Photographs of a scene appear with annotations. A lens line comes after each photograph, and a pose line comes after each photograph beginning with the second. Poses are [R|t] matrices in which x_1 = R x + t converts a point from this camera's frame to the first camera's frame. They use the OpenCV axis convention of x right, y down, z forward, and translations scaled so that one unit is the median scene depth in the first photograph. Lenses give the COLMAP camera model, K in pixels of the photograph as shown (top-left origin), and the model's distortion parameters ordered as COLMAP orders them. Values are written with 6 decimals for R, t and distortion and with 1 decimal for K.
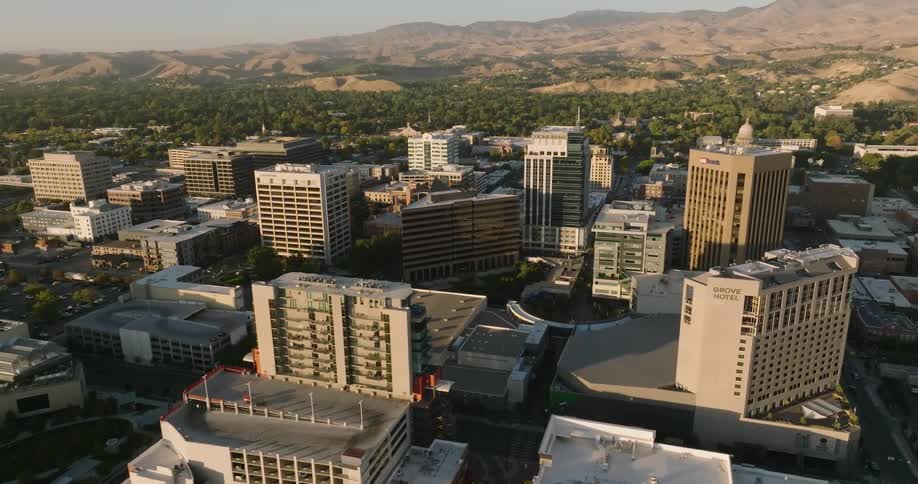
lens RADIAL K [[646.4, 0, 460.6], [0, 646.4, 239.3], [0, 0, 1]] dist [0.001854, 0.013586]
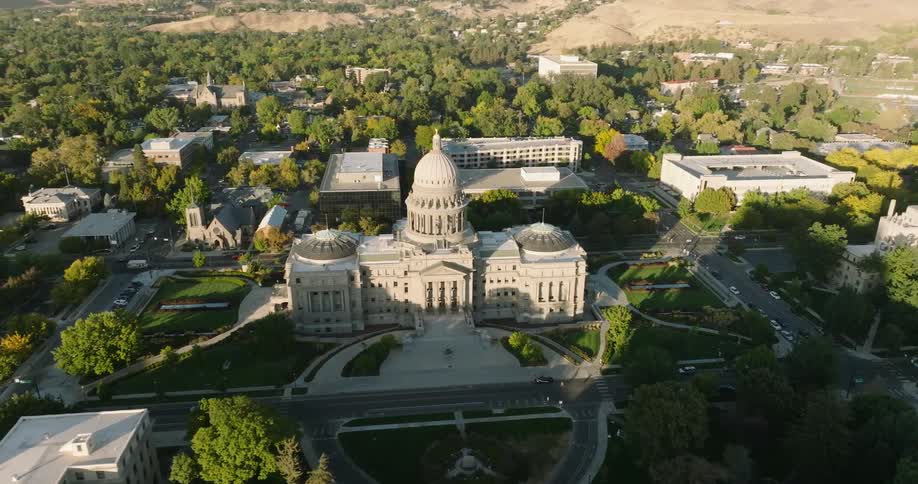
lens RADIAL K [[646.4, 0, 452.8], [0, 646.4, 247.7], [0, 0, 1]] dist [0.001854, 0.013586]
pose [[0.913262, -0.130322, 0.385963, 0.271584], [0.090024, 0.988588, 0.120787, -0.141485], [-0.397300, -0.075565, 0.914572, 0.596745]]
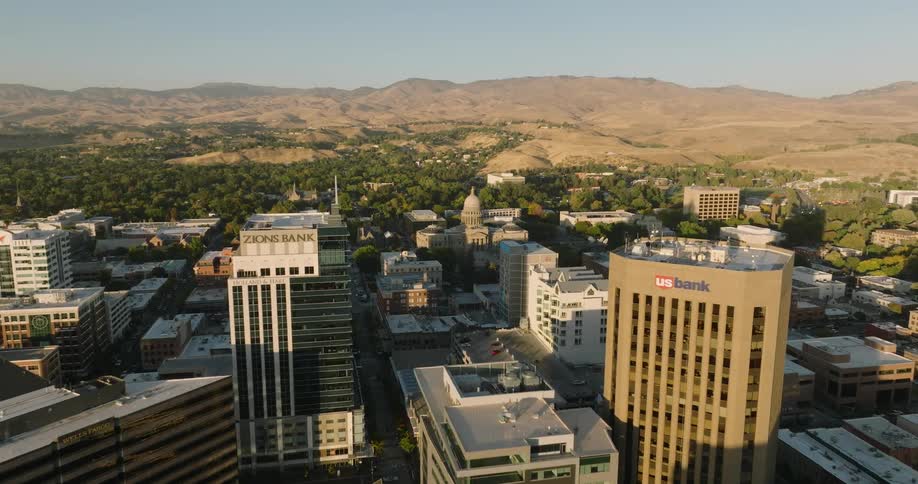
lens RADIAL K [[646.4, 0, 458.3], [0, 646.4, 243.4], [0, 0, 1]] dist [0.001854, 0.013586]
pose [[0.861004, -0.071165, 0.503596, 0.003614], [0.122138, 0.990119, -0.068903, -0.051142], [-0.493716, 0.120834, 0.861187, 0.250497]]
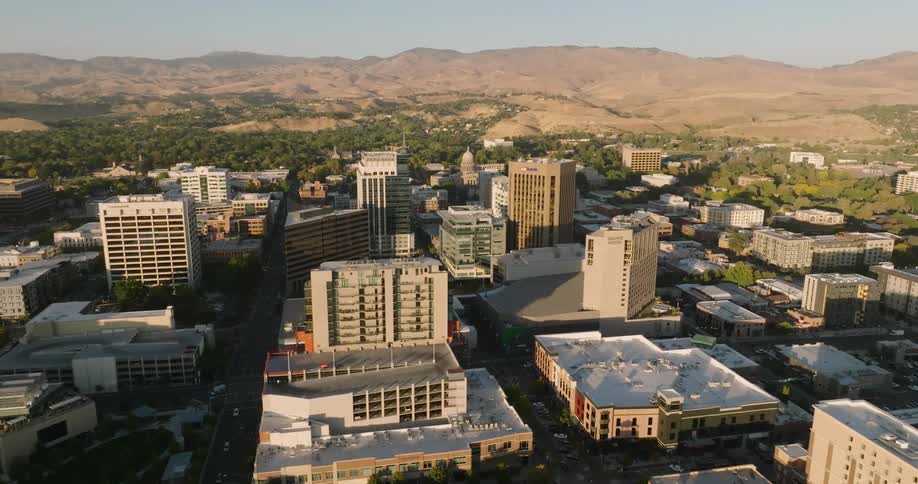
lens RADIAL K [[646.4, 0, 461.9], [0, 646.4, 234.3], [0, 0, 1]] dist [0.001854, 0.013586]
pose [[0.862579, -0.086102, 0.498542, -0.166049], [0.120147, 0.992083, -0.036538, 0.019447], [-0.491449, 0.091415, 0.866095, -0.044947]]
